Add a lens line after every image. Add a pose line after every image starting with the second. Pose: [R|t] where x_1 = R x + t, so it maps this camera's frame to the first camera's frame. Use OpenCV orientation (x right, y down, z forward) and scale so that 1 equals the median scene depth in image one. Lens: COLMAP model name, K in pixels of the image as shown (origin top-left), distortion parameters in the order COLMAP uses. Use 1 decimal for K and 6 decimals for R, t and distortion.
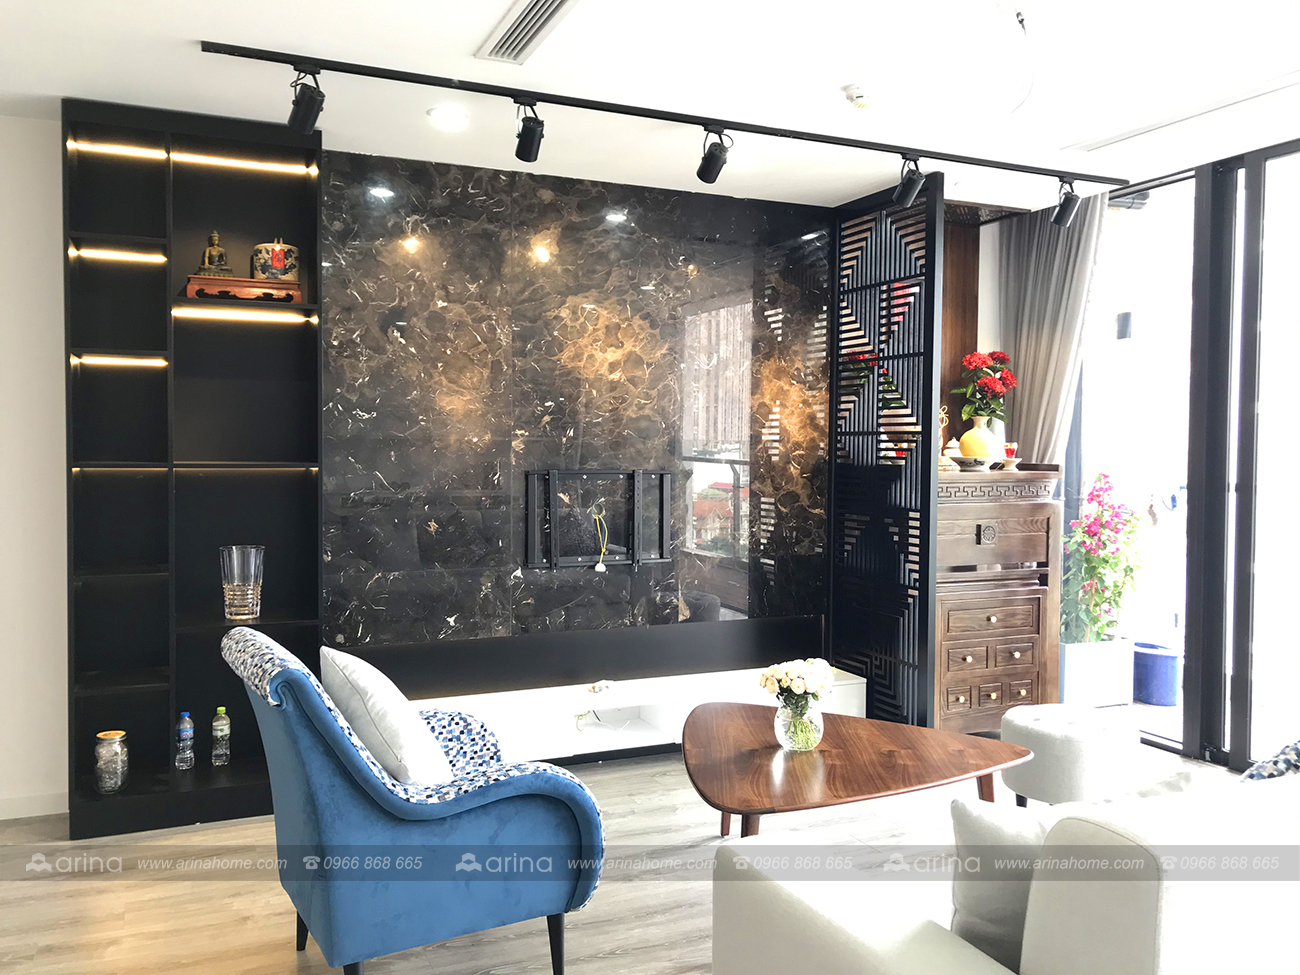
lens RADIAL K [[1064.0, 0, 651.6], [0, 1064.0, 454.6], [0, 0, 1]] dist [-0.006020, 0.001737]
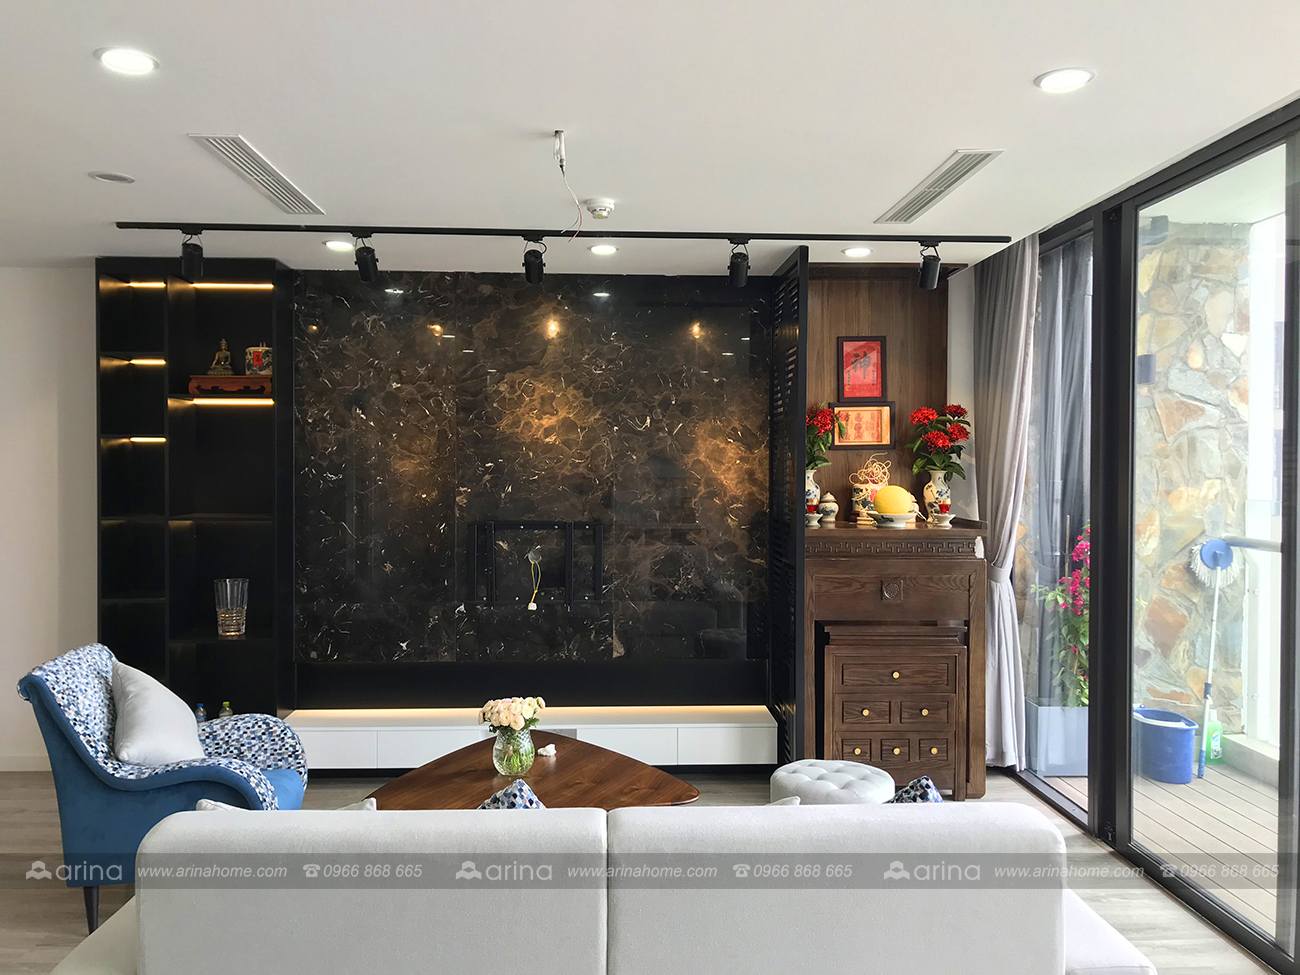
lens RADIAL K [[1064.0, 0, 663.5], [0, 1064.0, 442.3], [0, 0, 1]] dist [-0.006020, 0.001737]
pose [[0.934655, -0.010545, -0.355399, 0.478765], [-0.000379, 0.999530, -0.030655, -0.034976], [0.355555, 0.028787, 0.934212, -0.030575]]
